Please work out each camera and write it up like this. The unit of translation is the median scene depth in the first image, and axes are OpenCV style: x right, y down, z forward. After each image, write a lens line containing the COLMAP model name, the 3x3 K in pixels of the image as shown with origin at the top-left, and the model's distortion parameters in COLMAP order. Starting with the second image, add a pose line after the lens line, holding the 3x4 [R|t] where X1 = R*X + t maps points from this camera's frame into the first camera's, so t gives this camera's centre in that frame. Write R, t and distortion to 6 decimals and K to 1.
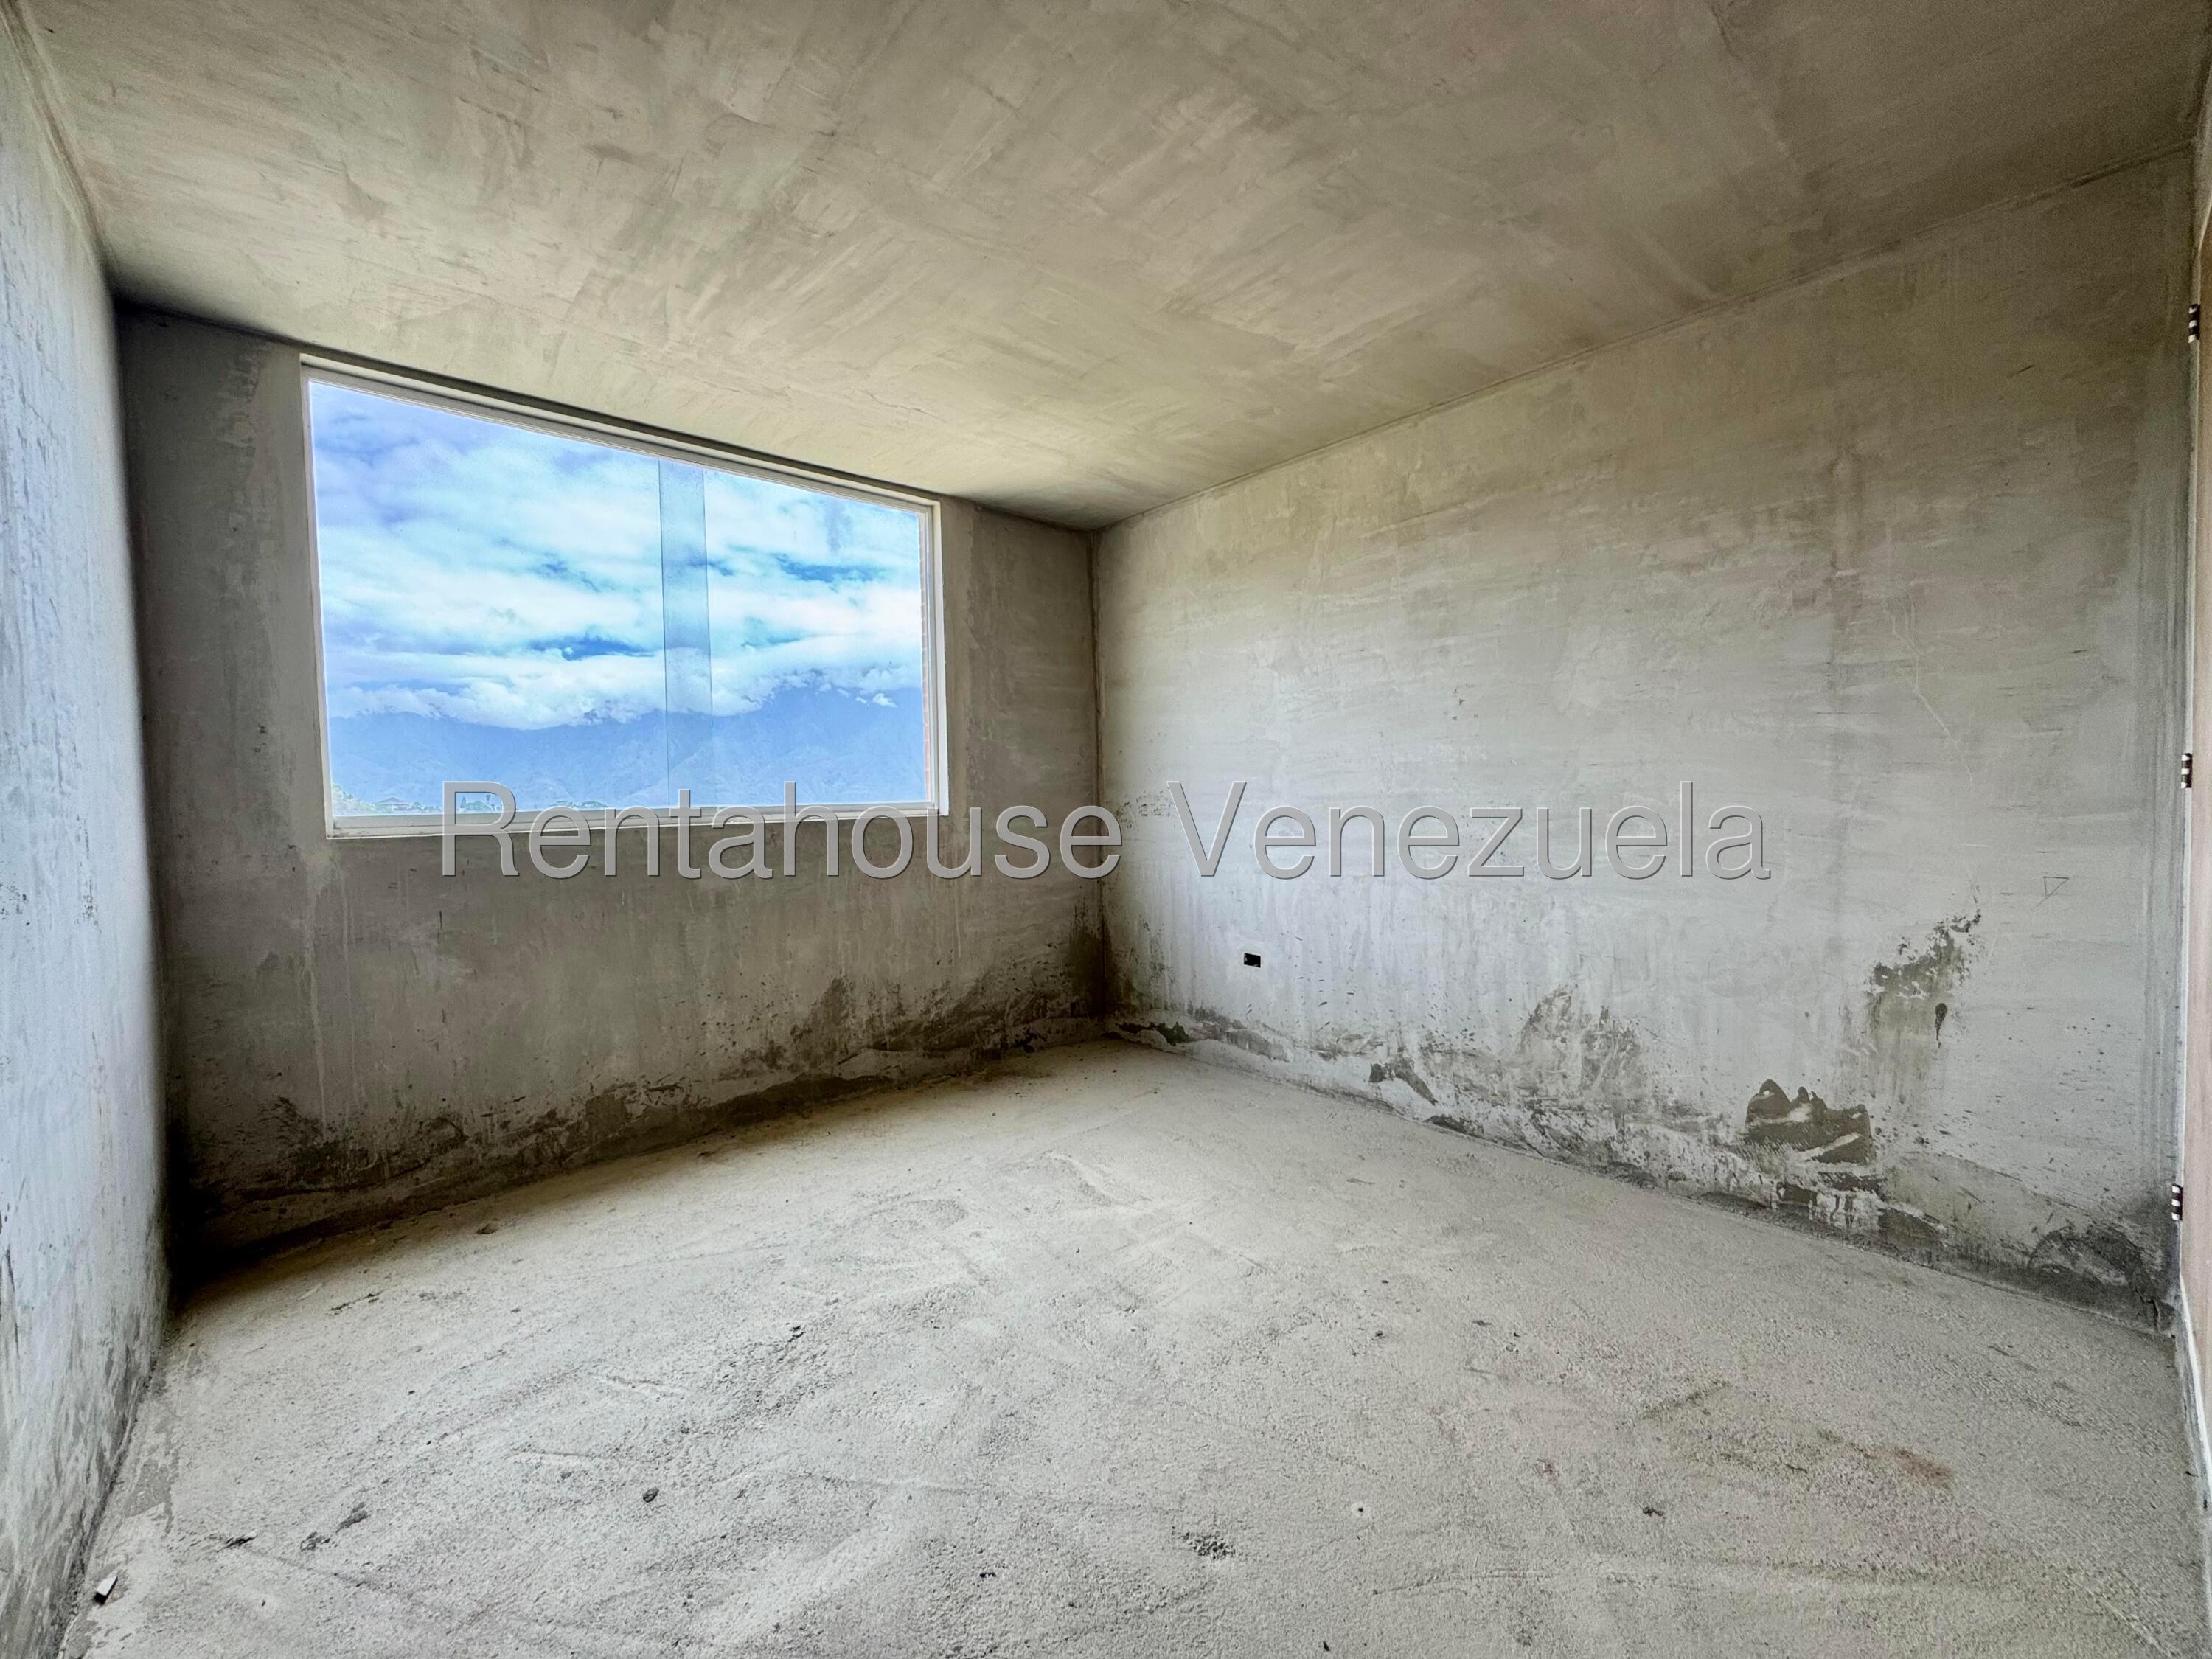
lens RADIAL K [[881.2, 0, 1103.8], [0, 881.2, 823.4], [0, 0, 1]] dist [-0.003430, 0.000660]
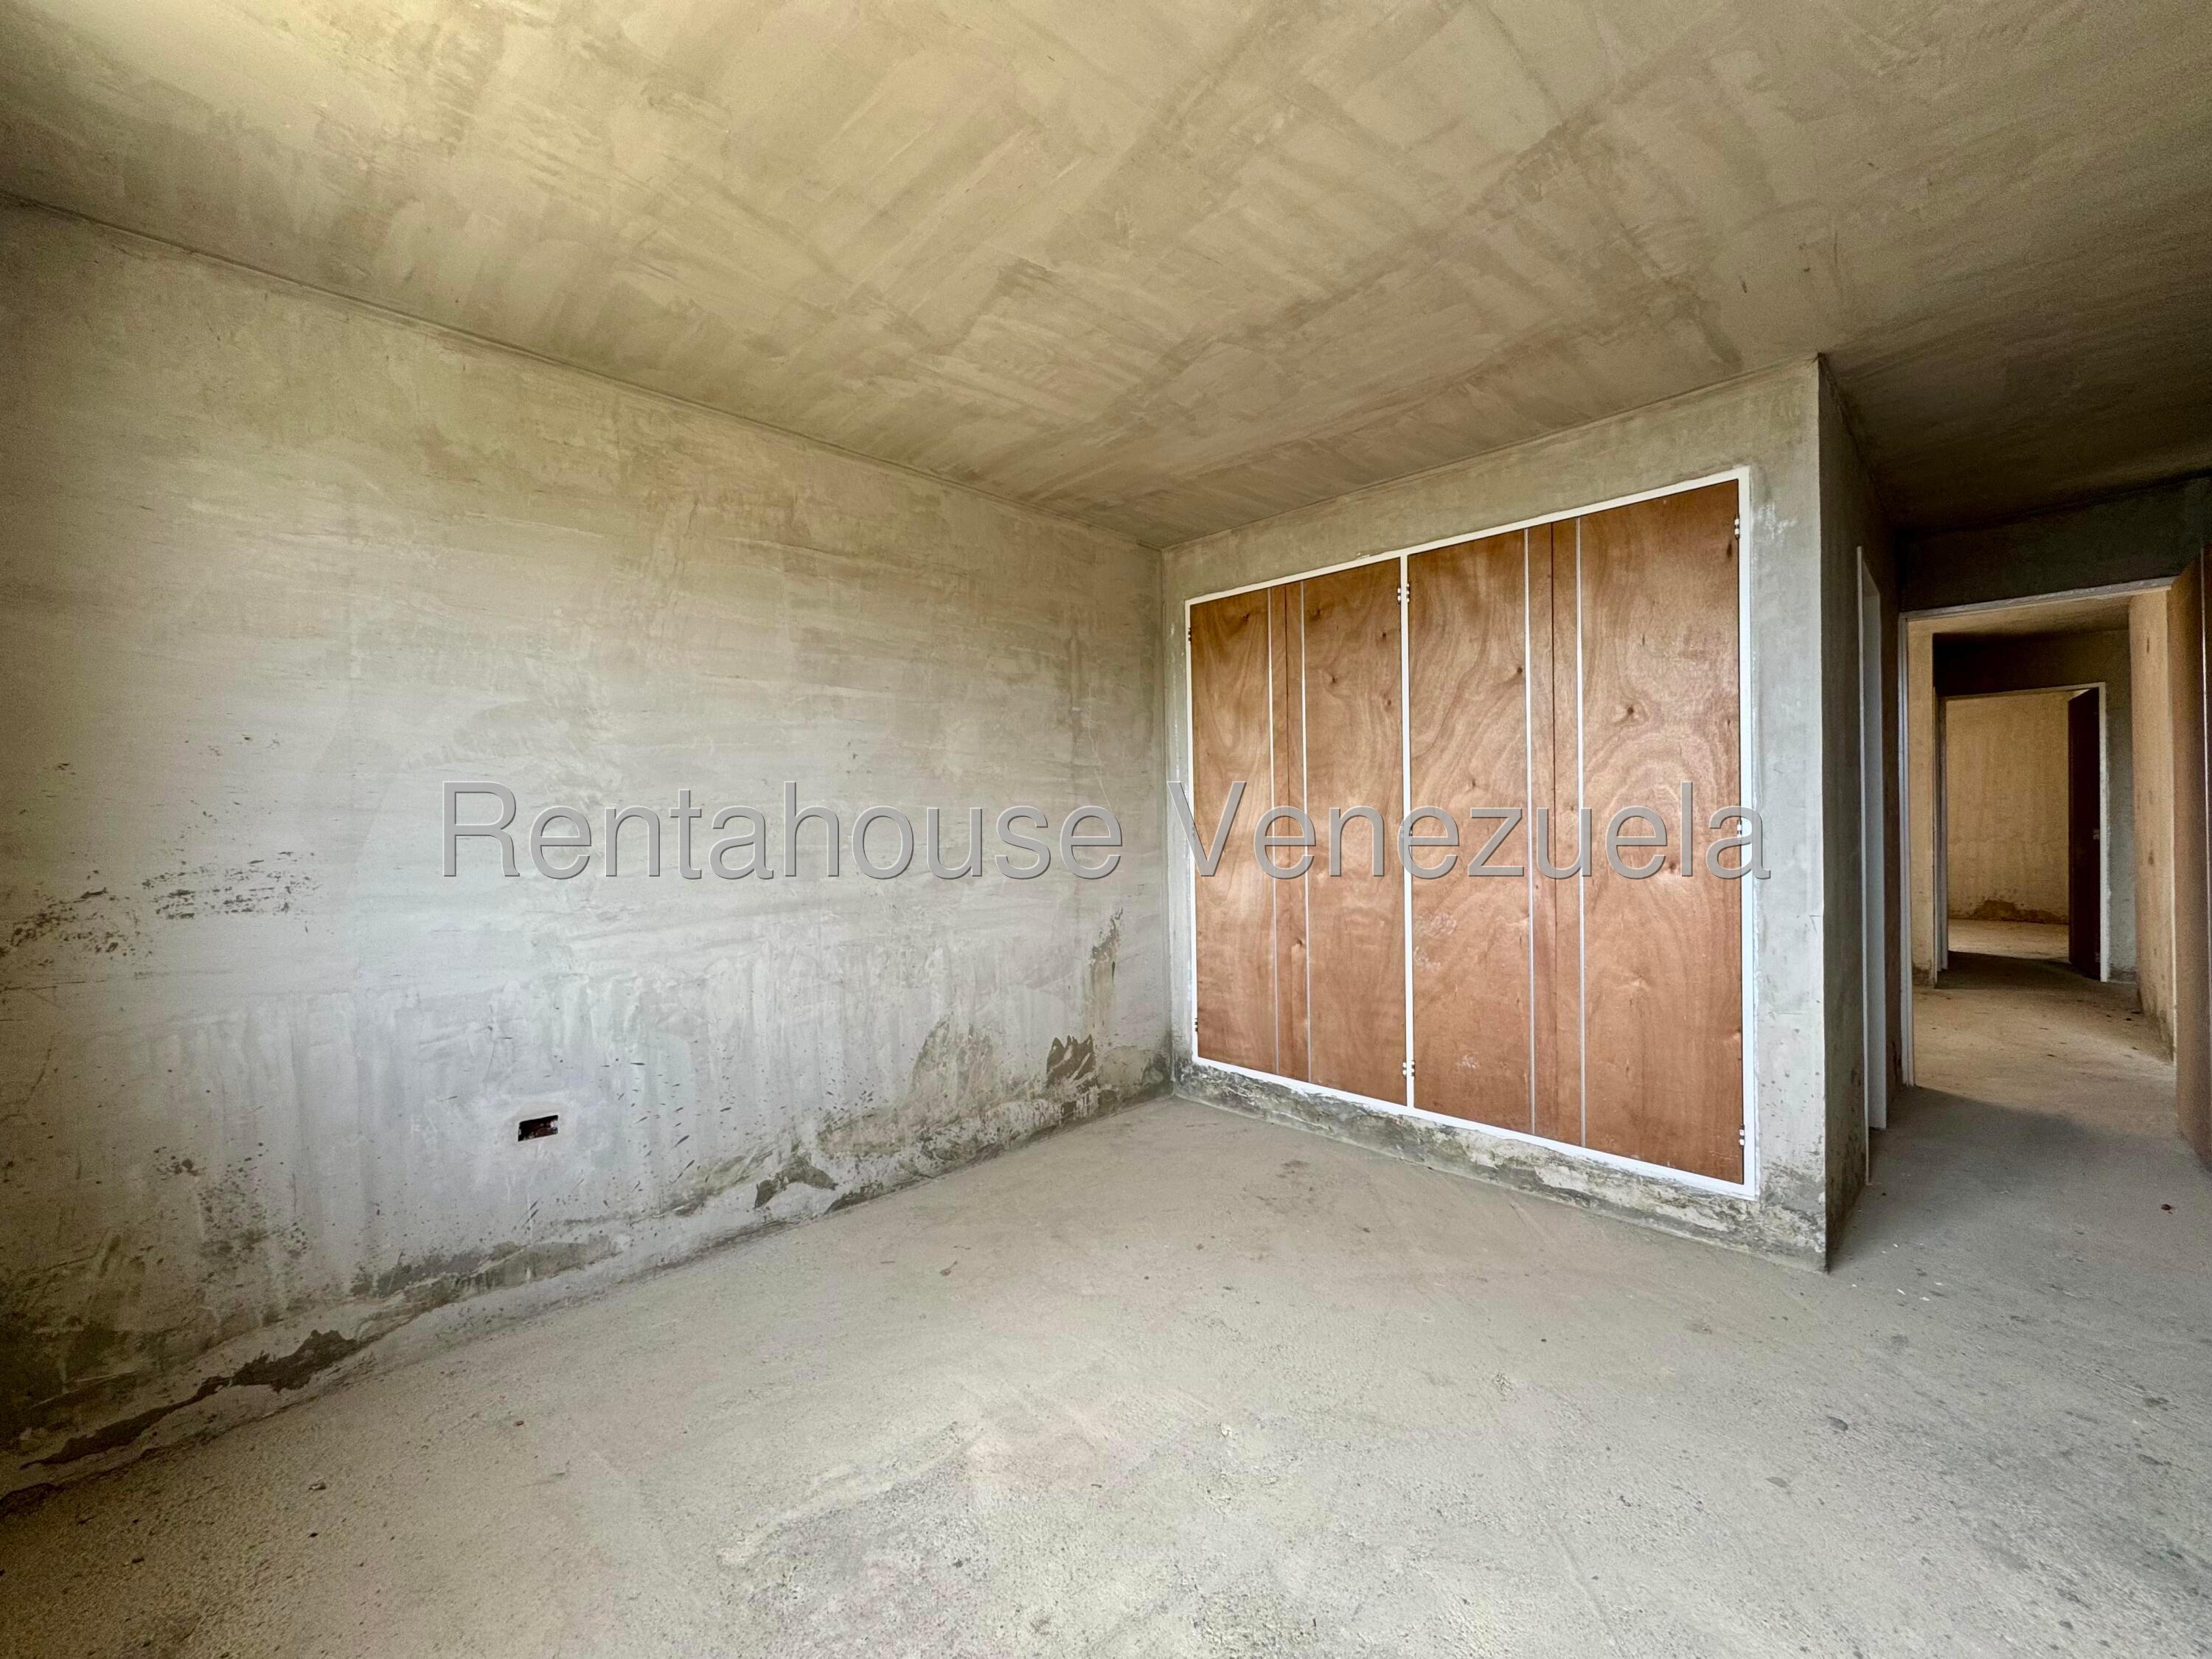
lens RADIAL K [[881.2, 0, 1109.1], [0, 881.2, 821.9], [0, 0, 1]] dist [-0.003430, 0.000660]
pose [[-0.054101, 0.017543, 0.998381, -0.598374], [0.051210, 0.998579, -0.014771, -0.036933], [-0.997221, 0.050328, -0.054922, 0.791541]]
